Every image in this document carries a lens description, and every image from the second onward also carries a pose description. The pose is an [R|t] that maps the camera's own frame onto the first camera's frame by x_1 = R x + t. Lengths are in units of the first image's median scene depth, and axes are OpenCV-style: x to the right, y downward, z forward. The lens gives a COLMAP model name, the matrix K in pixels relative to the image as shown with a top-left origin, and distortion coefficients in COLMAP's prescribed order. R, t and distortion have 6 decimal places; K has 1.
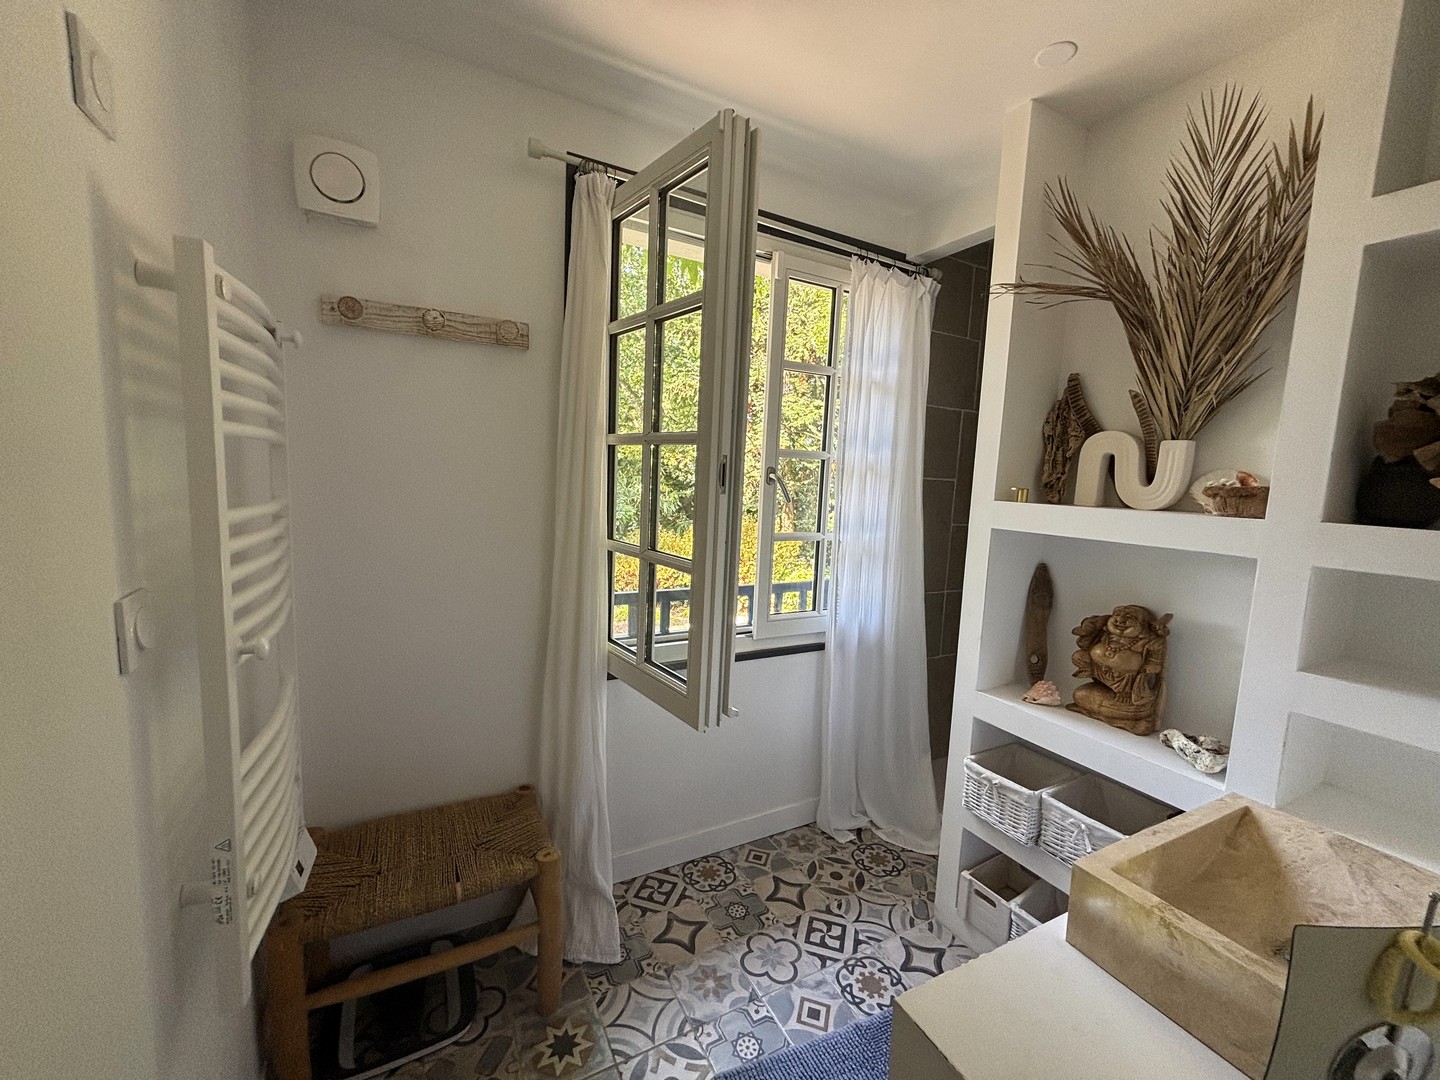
lens RADIAL K [[576.8, 0, 720.0], [0, 576.8, 540.0], [0, 0, 1]] dist [0.001540, -0.000035]
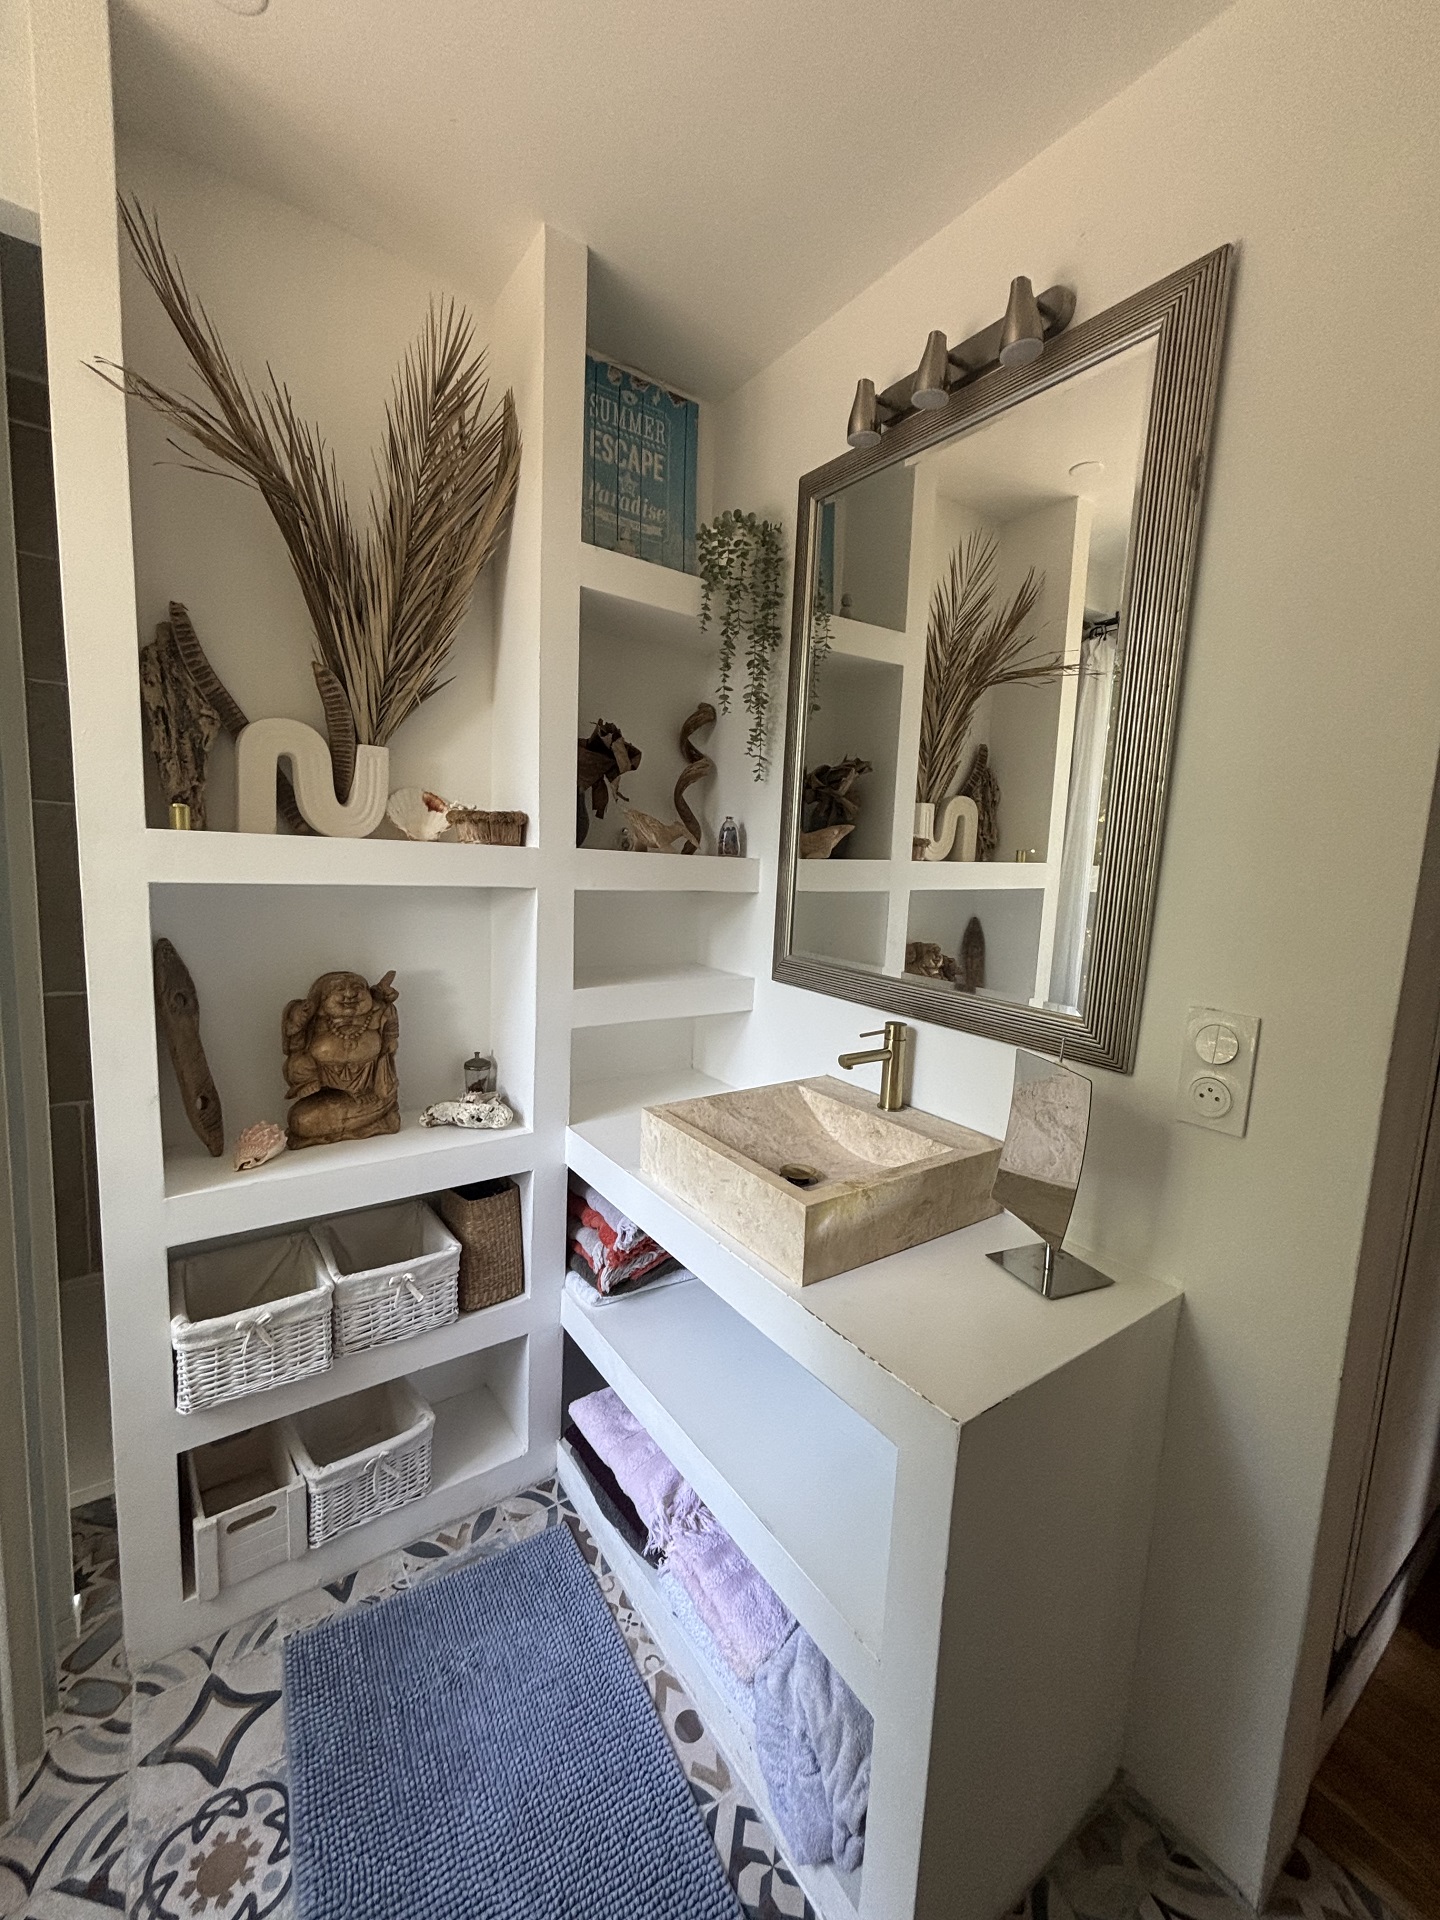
lens RADIAL K [[769.1, 0, 720.0], [0, 769.1, 960.0], [0, 0, 1]] dist [0.001540, -0.000035]
pose [[-0.125416, -0.173143, 0.976879, -0.280715], [0.062838, 0.981290, 0.181992, -0.047003], [-0.990112, 0.084209, -0.112189, 0.619450]]
